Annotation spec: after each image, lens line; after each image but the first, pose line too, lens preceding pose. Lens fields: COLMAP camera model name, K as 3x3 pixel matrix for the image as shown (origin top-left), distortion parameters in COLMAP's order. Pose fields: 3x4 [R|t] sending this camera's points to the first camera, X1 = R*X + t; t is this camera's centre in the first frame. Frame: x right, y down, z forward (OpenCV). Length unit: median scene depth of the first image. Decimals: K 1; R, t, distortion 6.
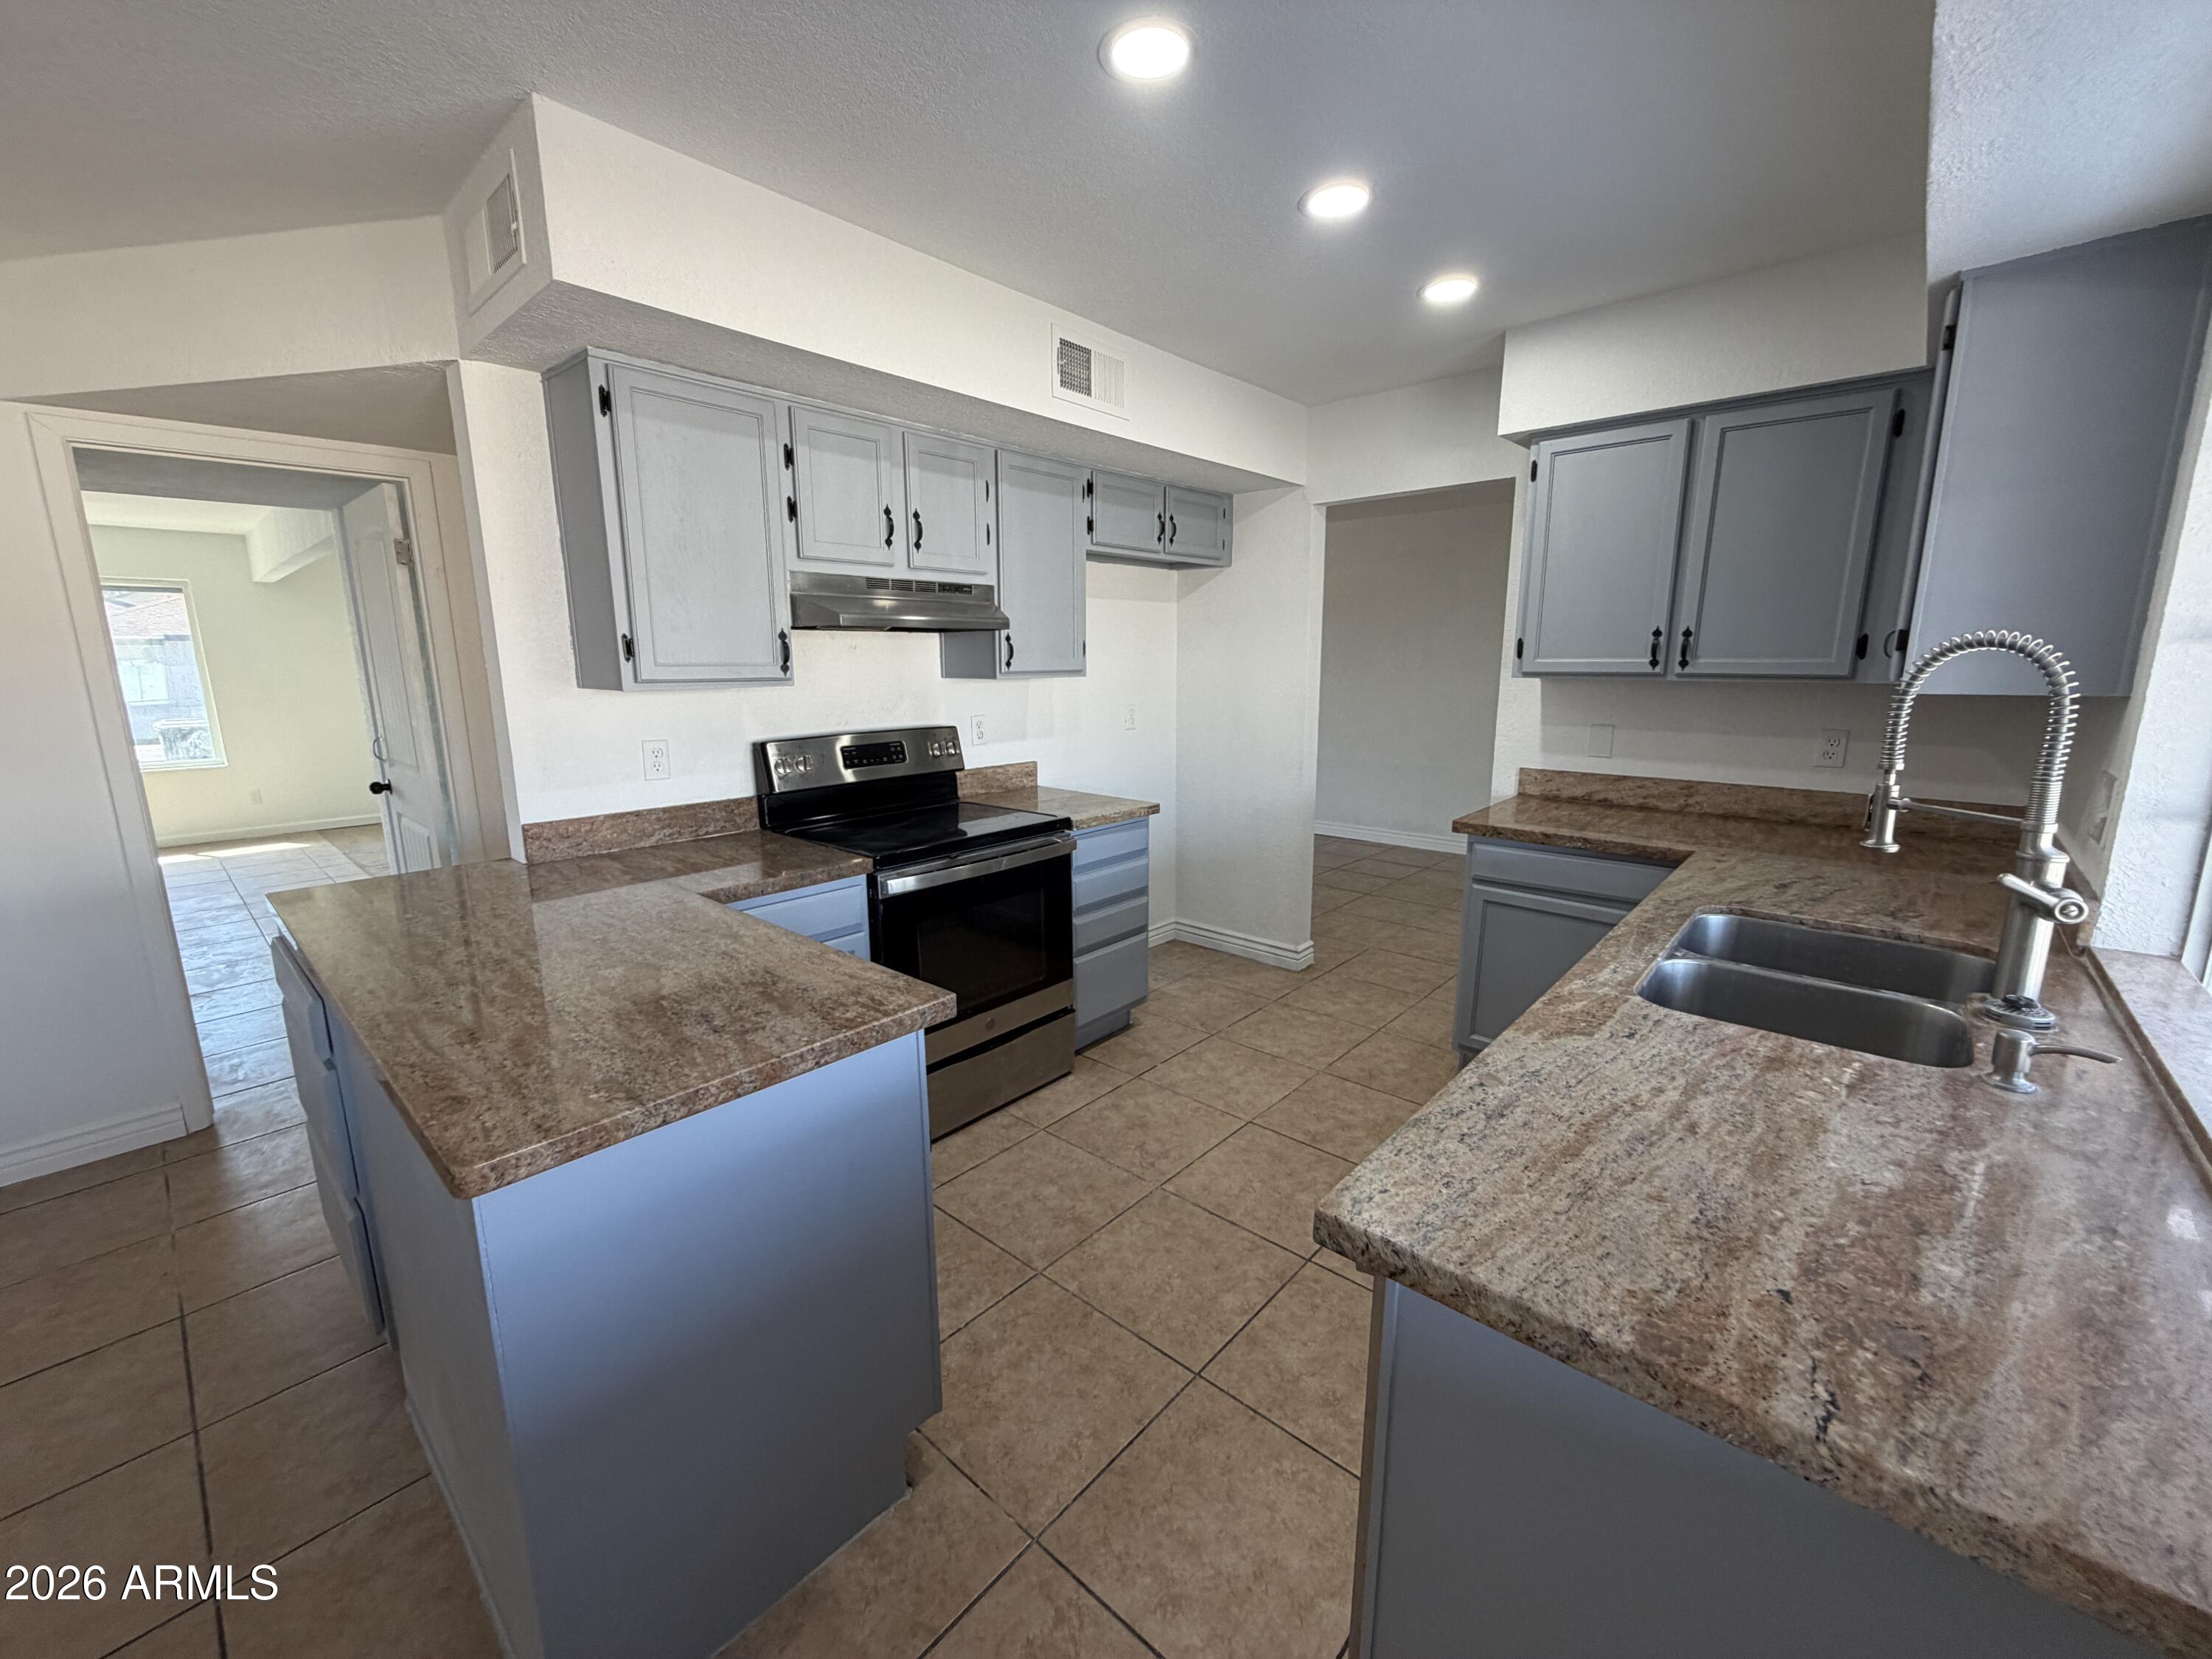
lens RADIAL K [[885.7, 0, 1108.1], [0, 885.7, 828.7], [0, 0, 1]] dist [-0.003452, 0.000188]
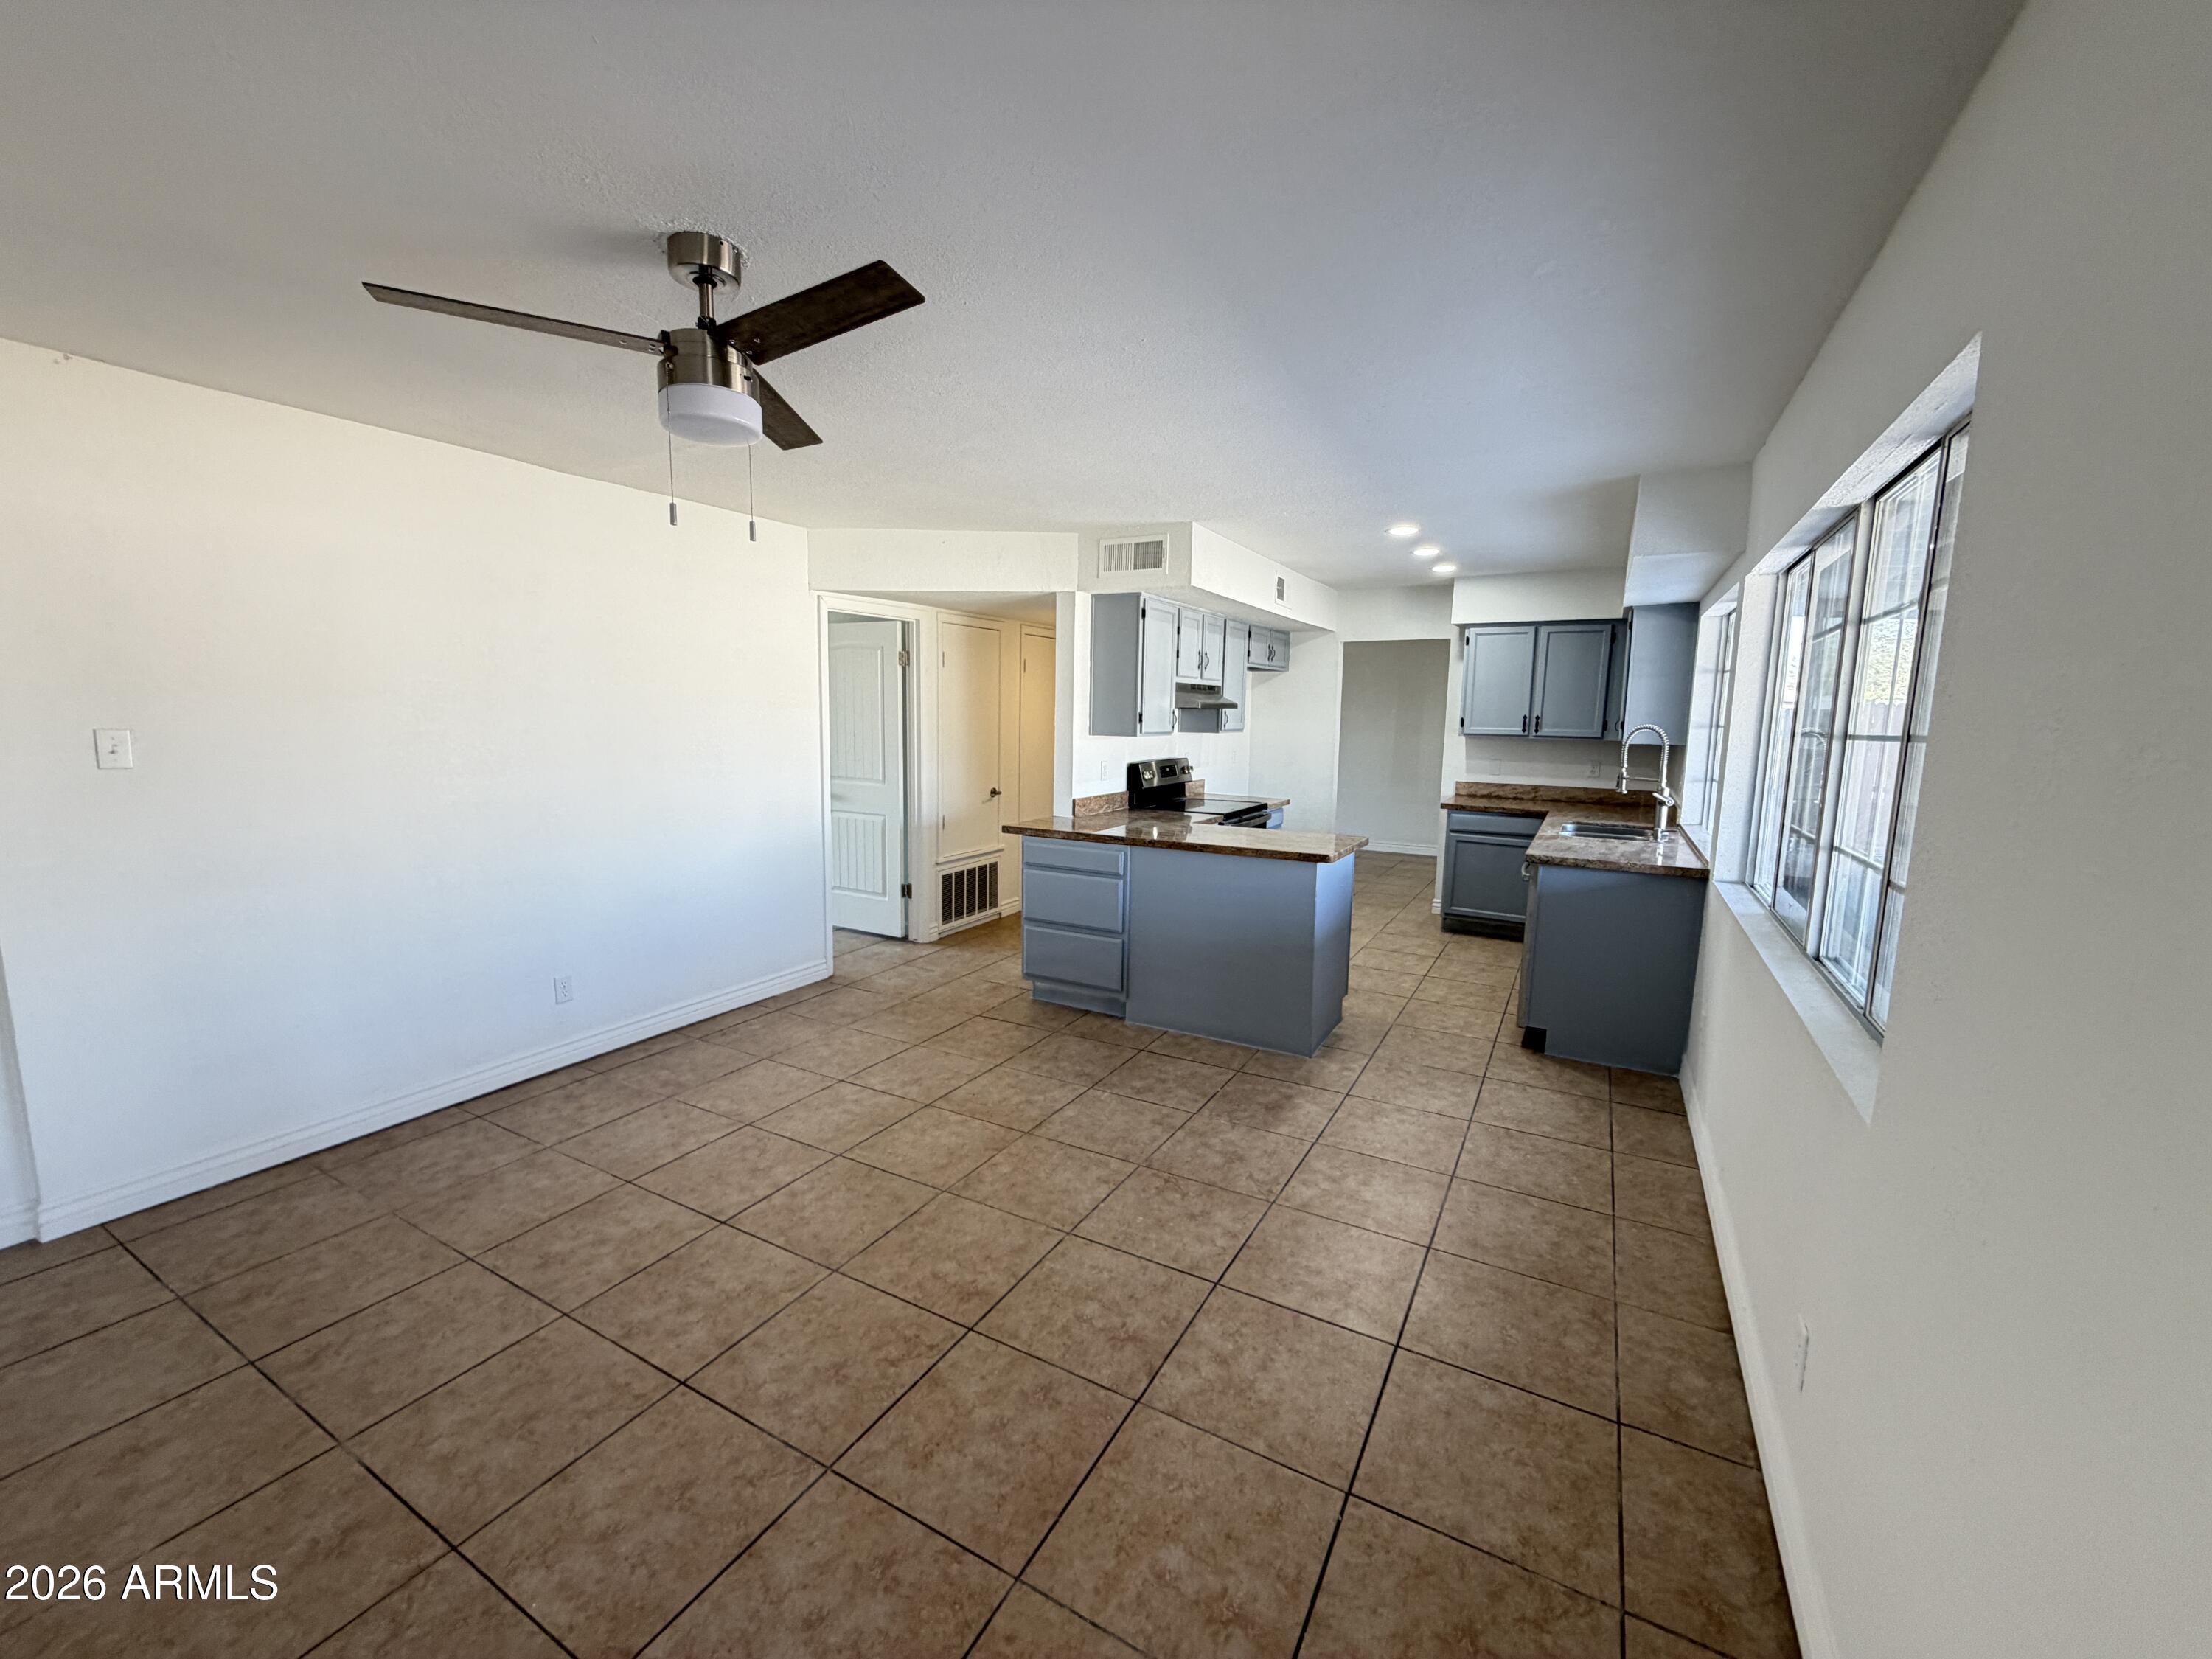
lens RADIAL K [[885.7, 0, 1104.0], [0, 885.7, 830.1], [0, 0, 1]] dist [-0.003452, 0.000188]
pose [[0.975814, -0.008847, 0.218423, -0.825741], [0.021085, 0.998331, -0.053763, 0.146243], [-0.217583, 0.057068, 0.974372, -0.848325]]
